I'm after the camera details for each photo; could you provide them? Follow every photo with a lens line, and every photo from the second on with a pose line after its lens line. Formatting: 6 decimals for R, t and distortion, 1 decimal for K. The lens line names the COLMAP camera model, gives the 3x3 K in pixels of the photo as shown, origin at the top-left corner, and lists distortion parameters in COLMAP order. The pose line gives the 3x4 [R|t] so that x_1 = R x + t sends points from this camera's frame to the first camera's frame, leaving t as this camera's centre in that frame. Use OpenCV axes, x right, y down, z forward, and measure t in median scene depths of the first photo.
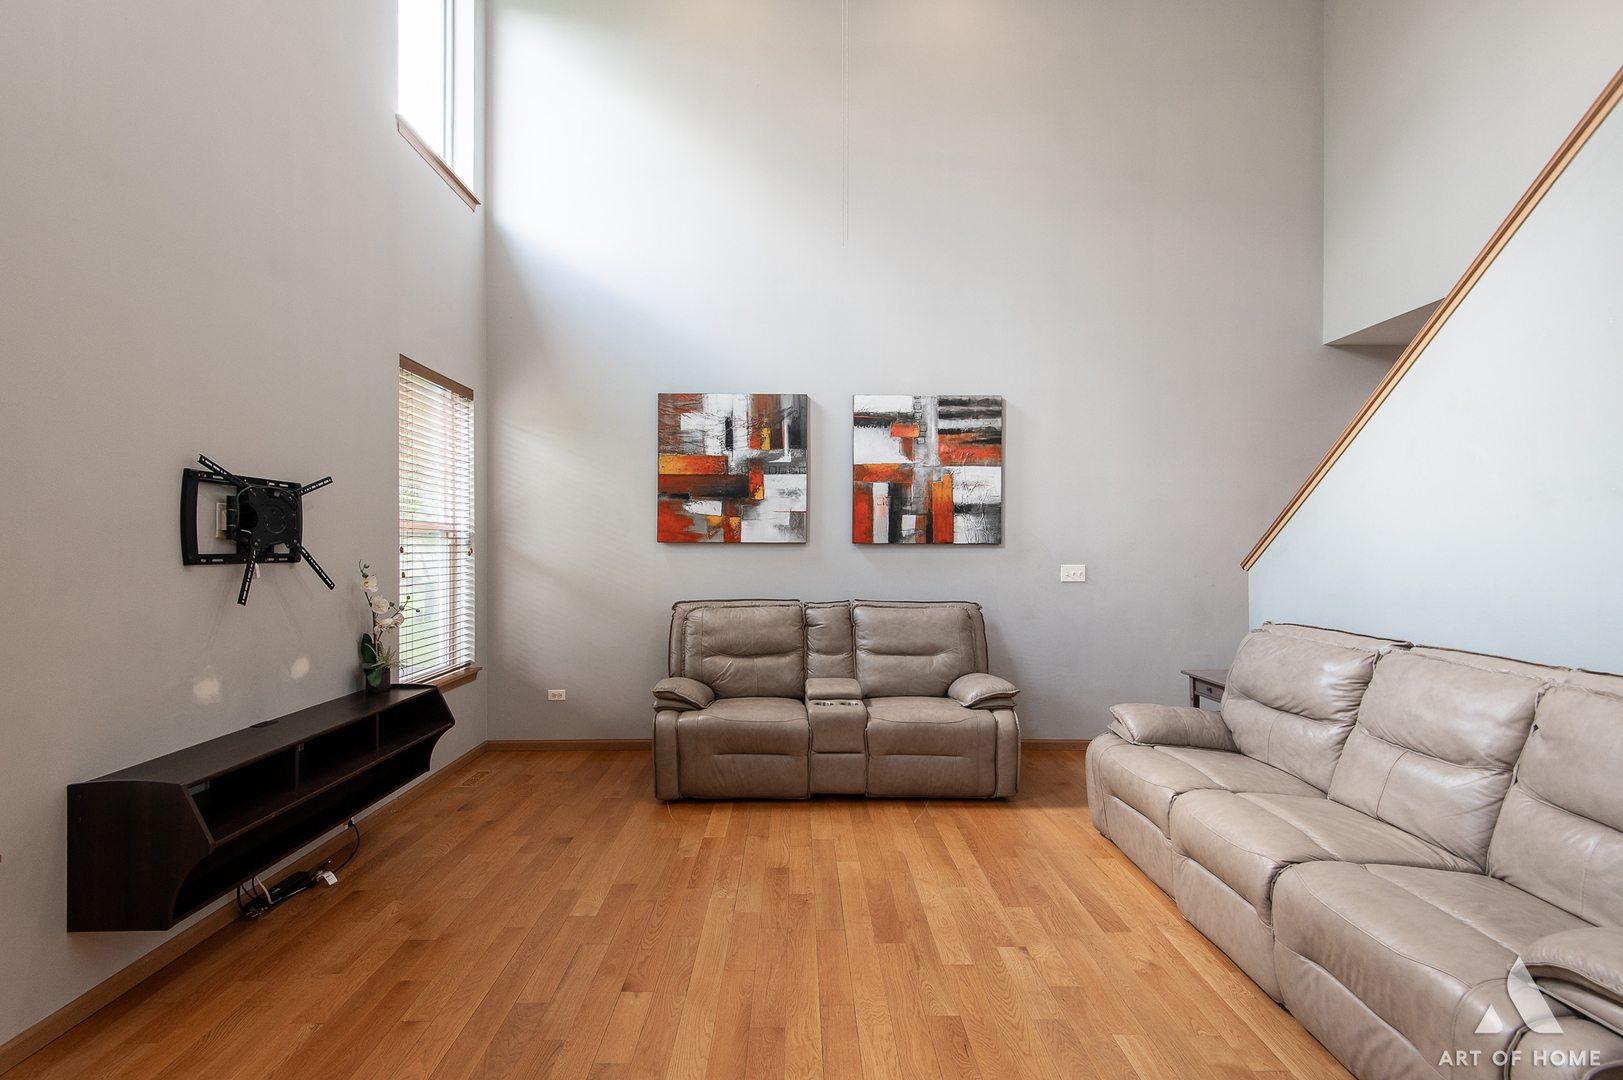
lens RADIAL K [[730.4, 0, 811.5], [0, 730.4, 540.0], [0, 0, 1]] dist [0.029505, -0.016260]
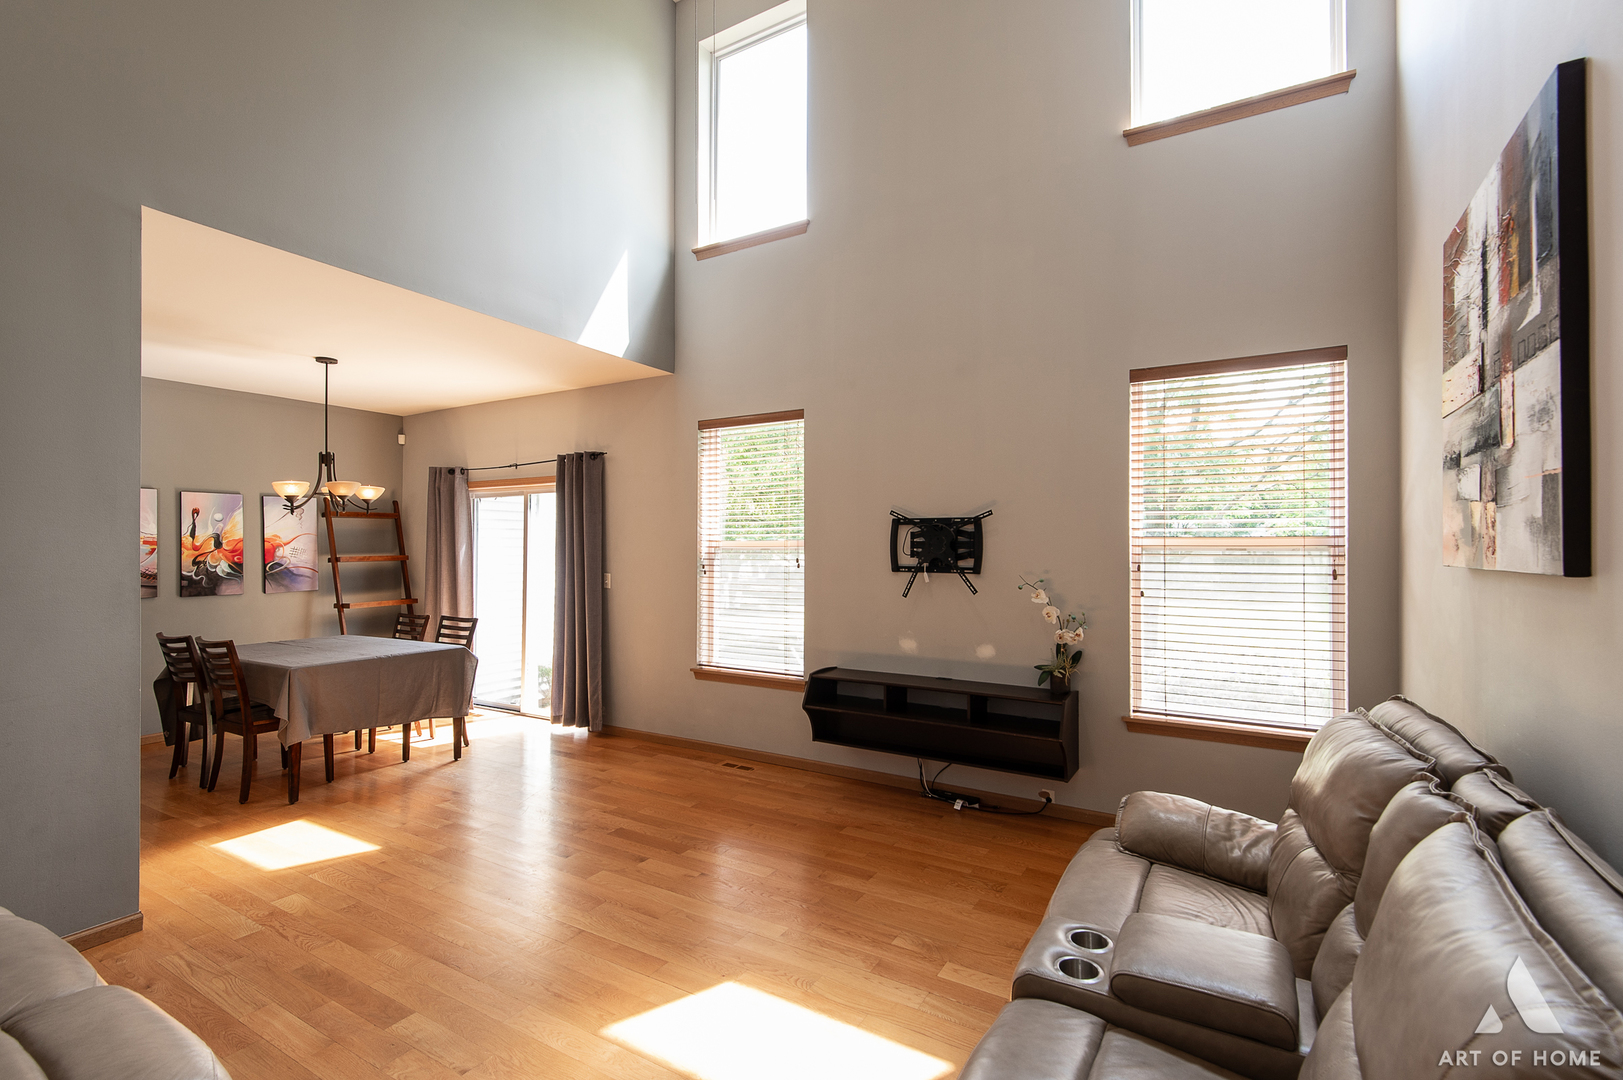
lens RADIAL K [[731.8, 0, 793.1], [0, 731.8, 541.9], [0, 0, 1]] dist [0.029821, -0.016586]
pose [[-0.528567, -0.009870, -0.848834, 0.753397], [0.005585, 0.999870, -0.015104, -0.011422], [0.848873, -0.012724, -0.528443, 1.644279]]
